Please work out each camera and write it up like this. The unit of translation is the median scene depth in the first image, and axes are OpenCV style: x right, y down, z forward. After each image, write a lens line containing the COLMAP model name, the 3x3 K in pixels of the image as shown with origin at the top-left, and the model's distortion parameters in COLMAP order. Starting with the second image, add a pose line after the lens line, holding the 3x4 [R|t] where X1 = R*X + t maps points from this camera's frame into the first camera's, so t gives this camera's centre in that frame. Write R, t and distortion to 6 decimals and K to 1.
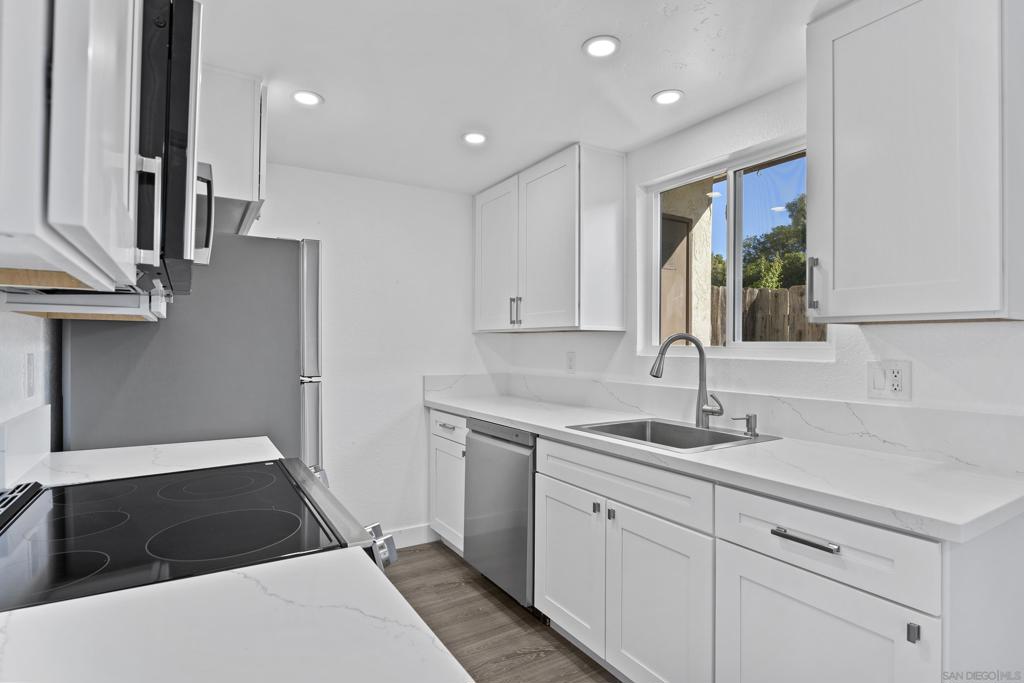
lens RADIAL K [[516.5, 0, 507.2], [0, 516.5, 339.8], [0, 0, 1]] dist [-0.014908, 0.003704]
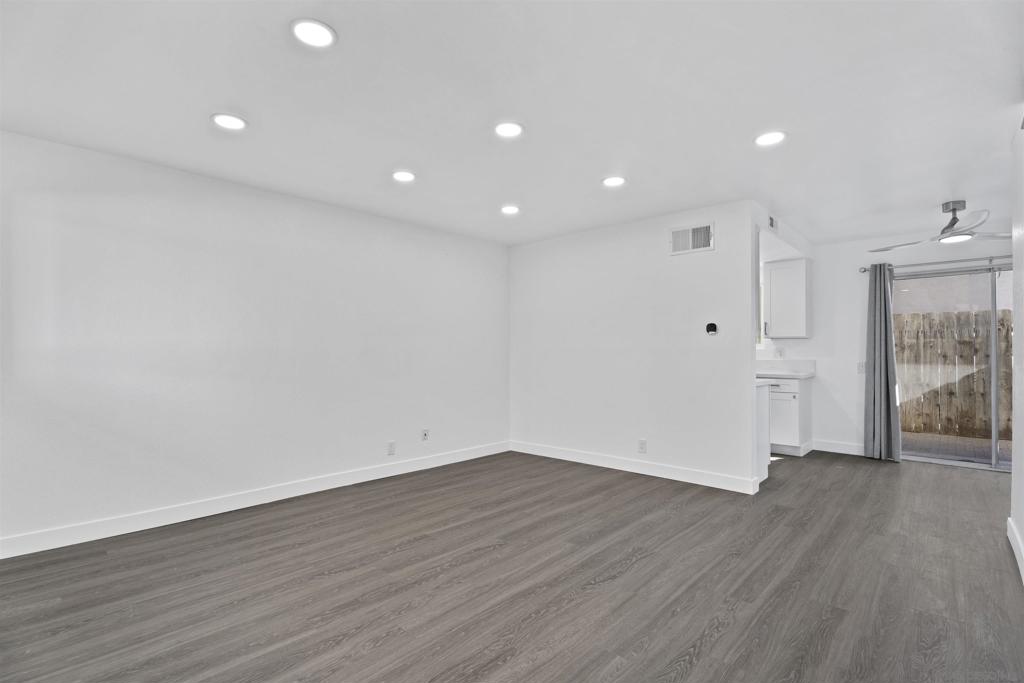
lens RADIAL K [[479.0, 0, 512.5], [0, 479.0, 348.1], [0, 0, 1]] dist [-0.009174, 0.000408]
pose [[0.960782, -0.001494, 0.277302, -1.627982], [0.000721, 0.999996, 0.002892, 0.022715], [-0.277305, -0.002578, 0.960779, -1.416098]]
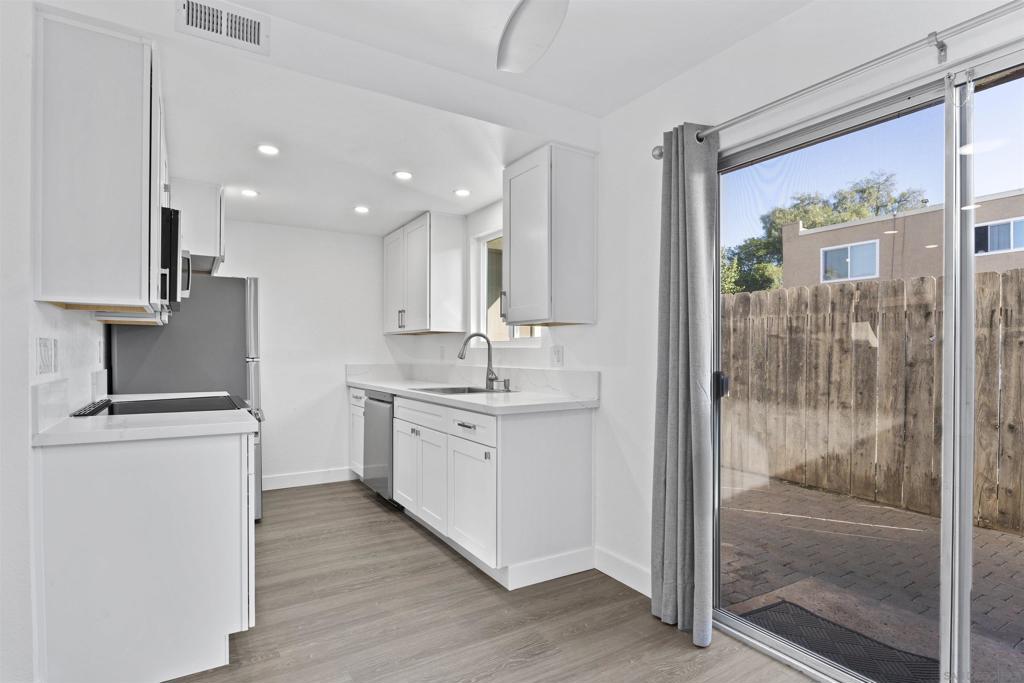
lens RADIAL K [[516.5, 0, 509.7], [0, 516.5, 357.6], [0, 0, 1]] dist [-0.014908, 0.003704]
pose [[0.999943, -0.001235, 0.010644, 0.415378], [0.001043, 0.999837, 0.018013, 0.037040], [-0.010665, -0.018001, 0.999781, -0.655850]]
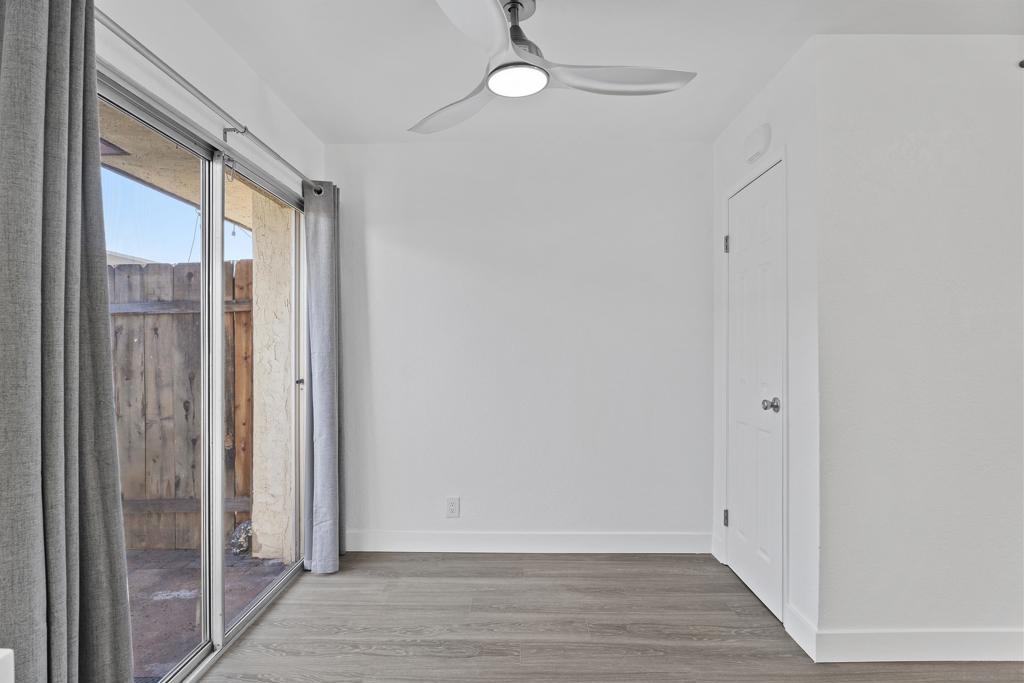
lens RADIAL K [[516.5, 0, 521.0], [0, 516.5, 350.0], [0, 0, 1]] dist [-0.014908, 0.003704]
pose [[-0.849230, -0.005125, 0.527998, 0.076335], [-0.007917, 0.999964, -0.003028, 0.027108], [-0.527964, -0.006752, -0.849240, 0.512993]]
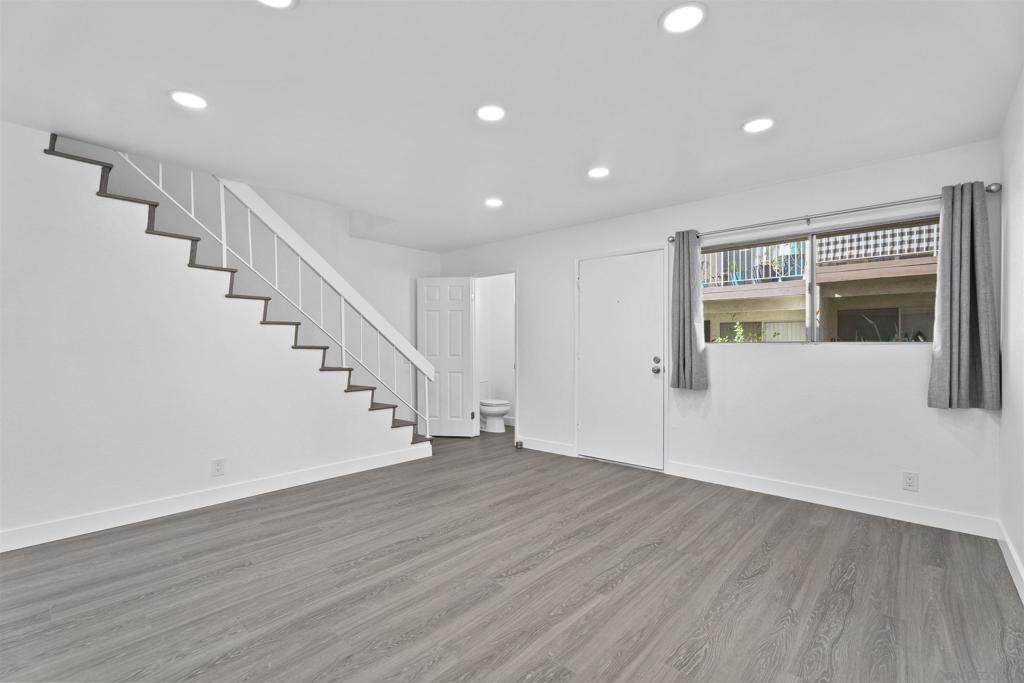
lens RADIAL K [[456.4, 0, 510.9], [0, 456.4, 351.7], [0, 0, 1]] dist [-0.000153, 0.000015]
pose [[-0.953551, -0.001718, -0.301228, -1.018867], [-0.002211, 0.999997, 0.001295, 0.050728], [0.301225, 0.001901, -0.953551, 0.800297]]
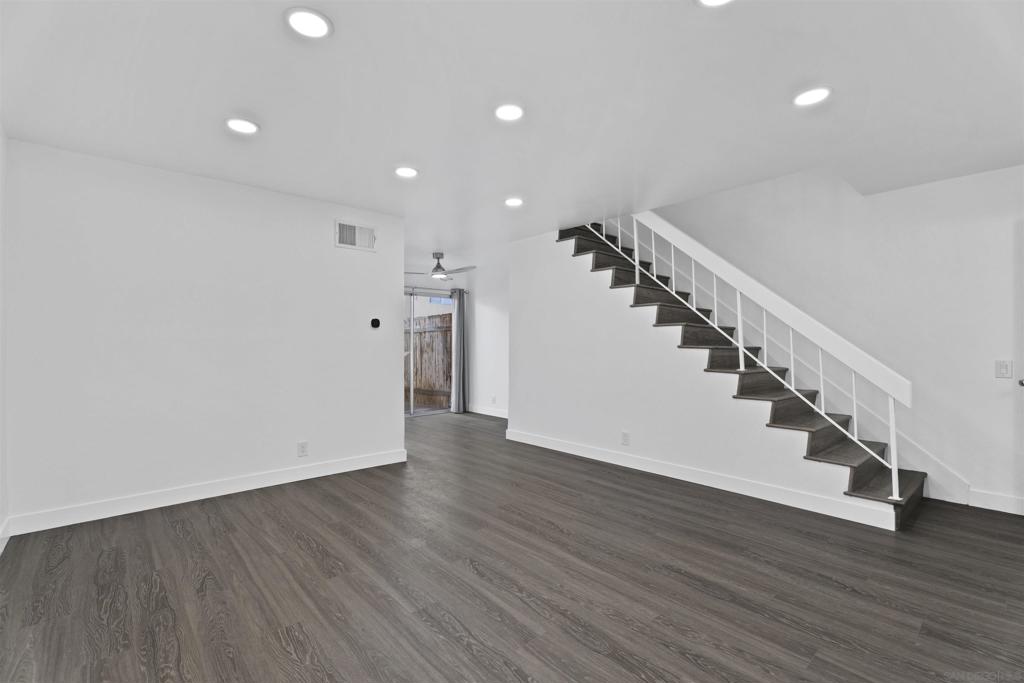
lens RADIAL K [[456.4, 0, 501.1], [0, 456.4, 340.4], [0, 0, 1]] dist [-0.000153, 0.000015]
pose [[-0.171340, 0.005167, 0.985198, -2.388481], [-0.012934, 0.999888, -0.007493, 0.035078], [-0.985127, -0.014027, -0.171254, -0.050114]]
